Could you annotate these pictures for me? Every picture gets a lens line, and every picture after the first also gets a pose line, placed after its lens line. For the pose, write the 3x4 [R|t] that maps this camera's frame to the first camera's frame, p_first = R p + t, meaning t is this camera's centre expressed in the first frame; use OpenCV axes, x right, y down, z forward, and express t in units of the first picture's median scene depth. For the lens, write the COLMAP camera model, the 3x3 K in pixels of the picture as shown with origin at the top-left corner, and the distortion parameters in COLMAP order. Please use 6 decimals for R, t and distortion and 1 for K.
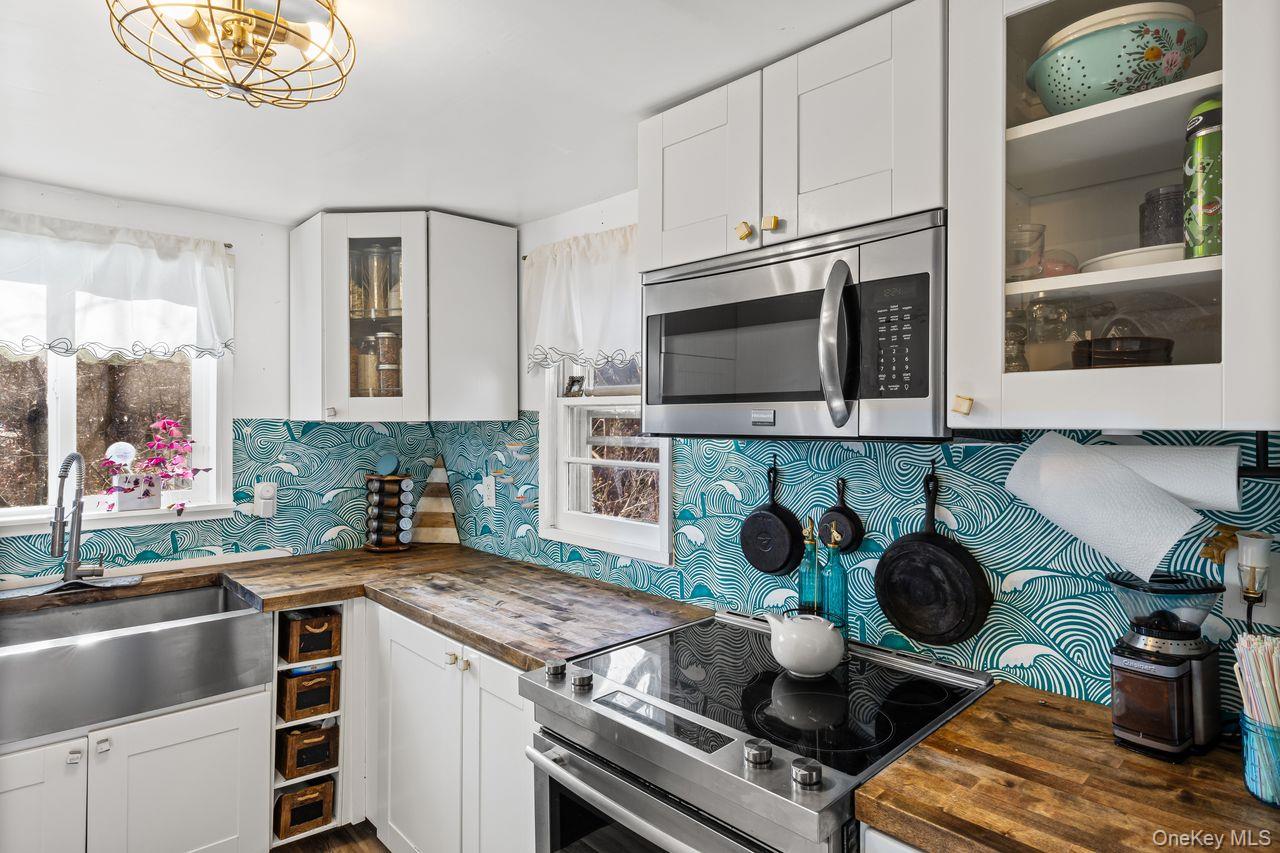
lens RADIAL K [[693.0, 0, 636.3], [0, 693.0, 407.9], [0, 0, 1]] dist [-0.001562, -0.001509]
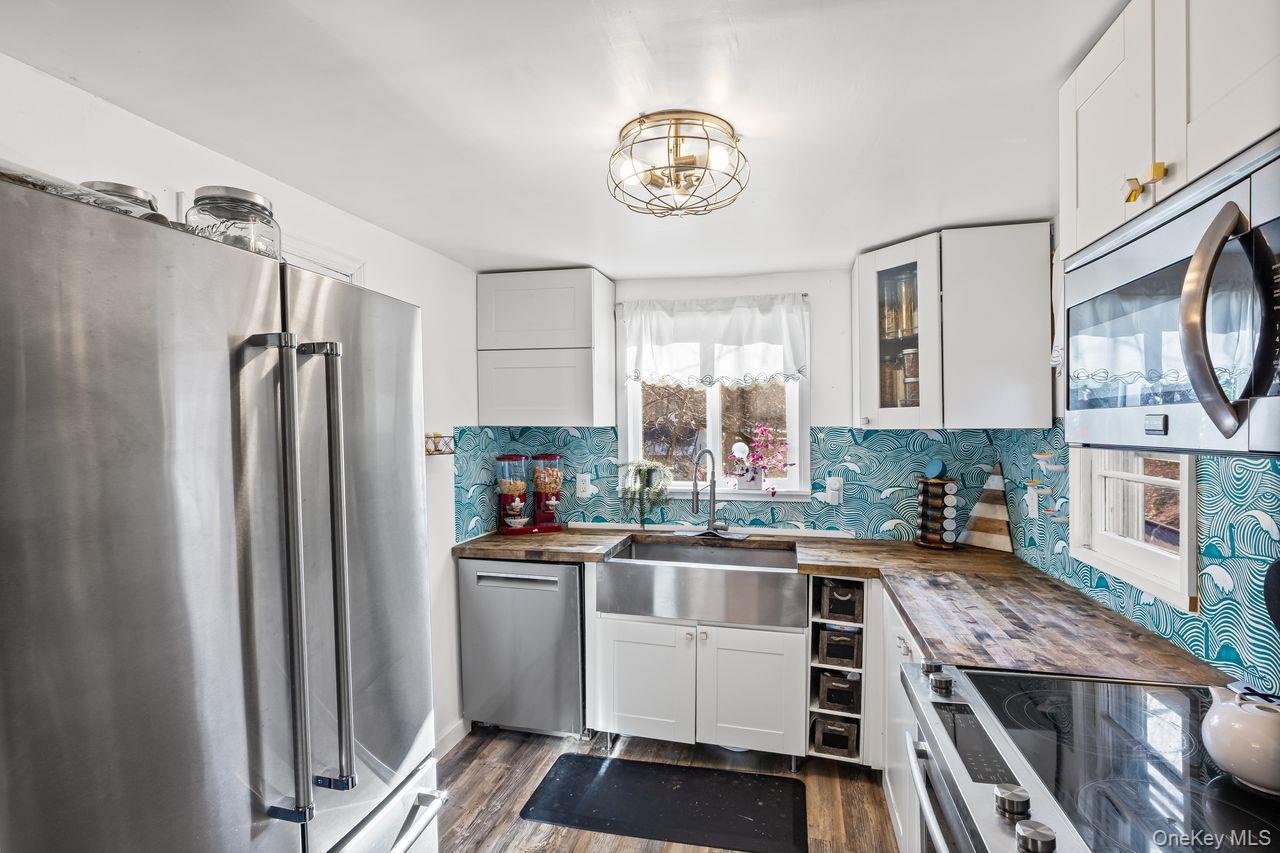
lens RADIAL K [[642.4, 0, 639.5], [0, 642.4, 430.2], [0, 0, 1]] dist [-0.003132, -0.000341]
pose [[0.546874, 0.003252, -0.837208, 0.281921], [0.014926, 0.999796, 0.013633, 0.000922], [0.837082, -0.019952, 0.546714, 0.072584]]
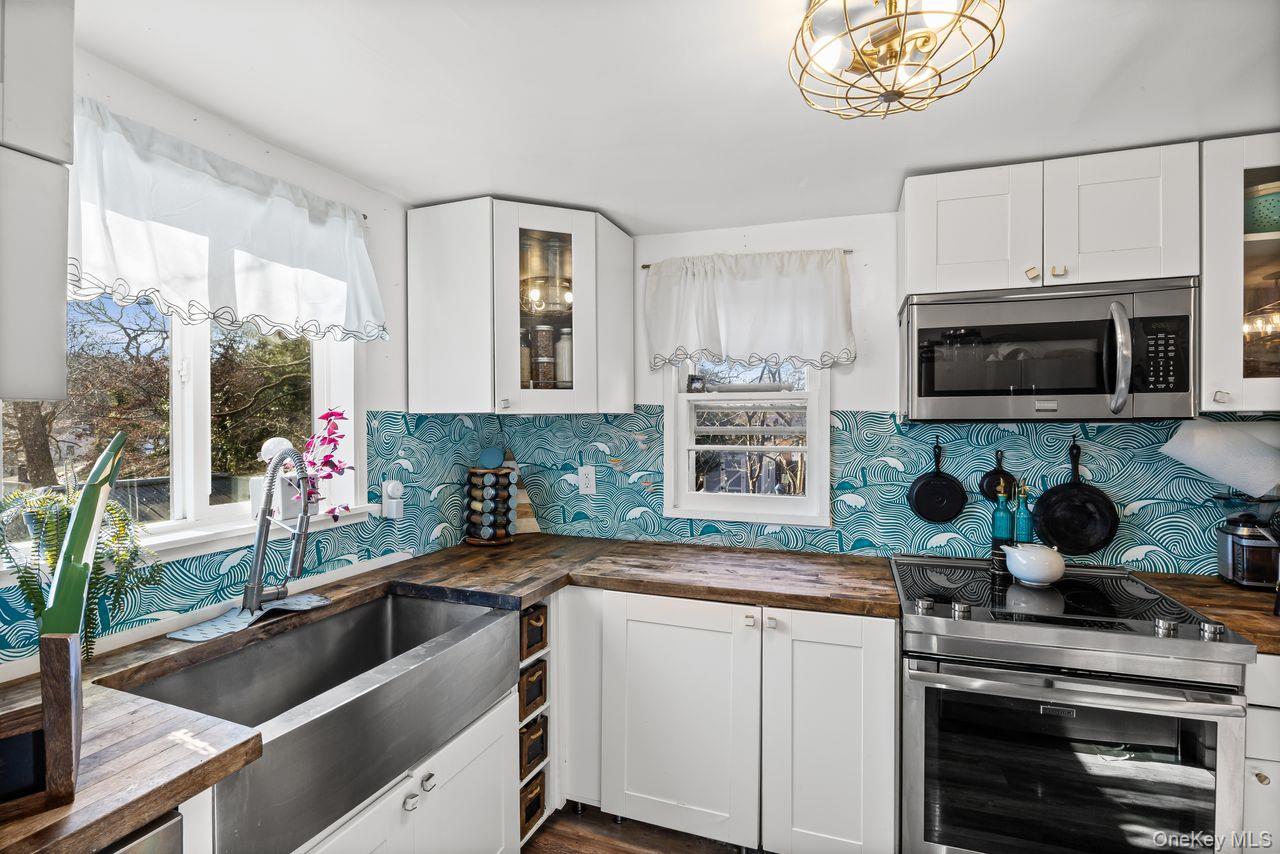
lens RADIAL K [[597.7, 0, 635.8], [0, 597.7, 417.0], [0, 0, 1]] dist [-0.010492, 0.000911]
pose [[0.895687, -0.001535, 0.444682, -0.672661], [-0.003348, 0.999942, 0.010195, 0.016083], [-0.444672, -0.010621, 0.895631, 0.167530]]
